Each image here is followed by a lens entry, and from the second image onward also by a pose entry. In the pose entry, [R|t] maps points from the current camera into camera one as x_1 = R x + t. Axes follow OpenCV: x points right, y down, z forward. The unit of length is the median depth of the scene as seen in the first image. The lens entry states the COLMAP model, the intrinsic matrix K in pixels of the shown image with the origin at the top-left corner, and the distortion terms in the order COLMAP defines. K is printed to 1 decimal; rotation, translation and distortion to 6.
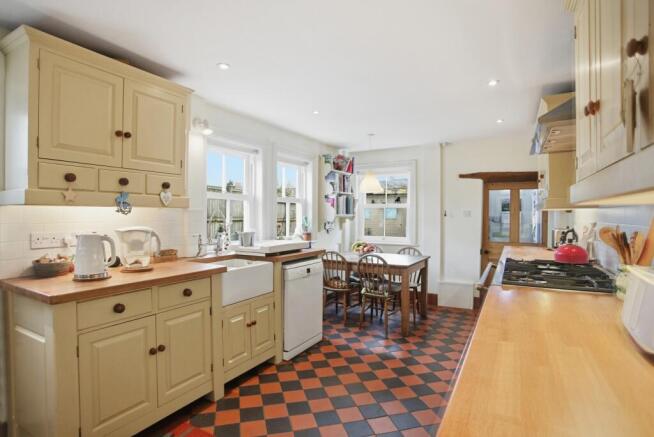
lens RADIAL K [[340.4, 0, 324.3], [0, 340.4, 219.4], [0, 0, 1]] dist [-0.028641, 0.000183]
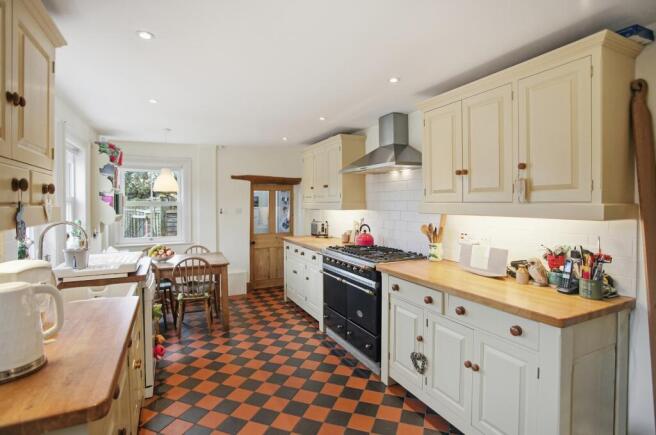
lens RADIAL K [[341.4, 0, 323.9], [0, 341.4, 200.2], [0, 0, 1]] dist [-0.028641, 0.000183]
pose [[0.574883, -0.000540, 0.818235, -0.484549], [0.030750, 0.999308, -0.020945, -0.027148], [-0.817658, 0.037202, 0.574502, 0.155683]]
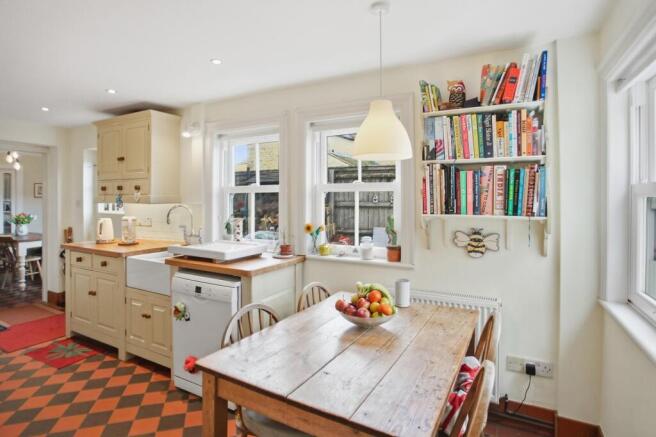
lens RADIAL K [[341.4, 0, 327.4], [0, 341.4, 213.8], [0, 0, 1]] dist [-0.028641, 0.000183]
pose [[0.023147, 0.018880, -0.999554, 0.686012], [-0.031590, 0.999336, 0.018145, -0.031273], [0.999233, 0.031156, 0.023728, 1.274479]]
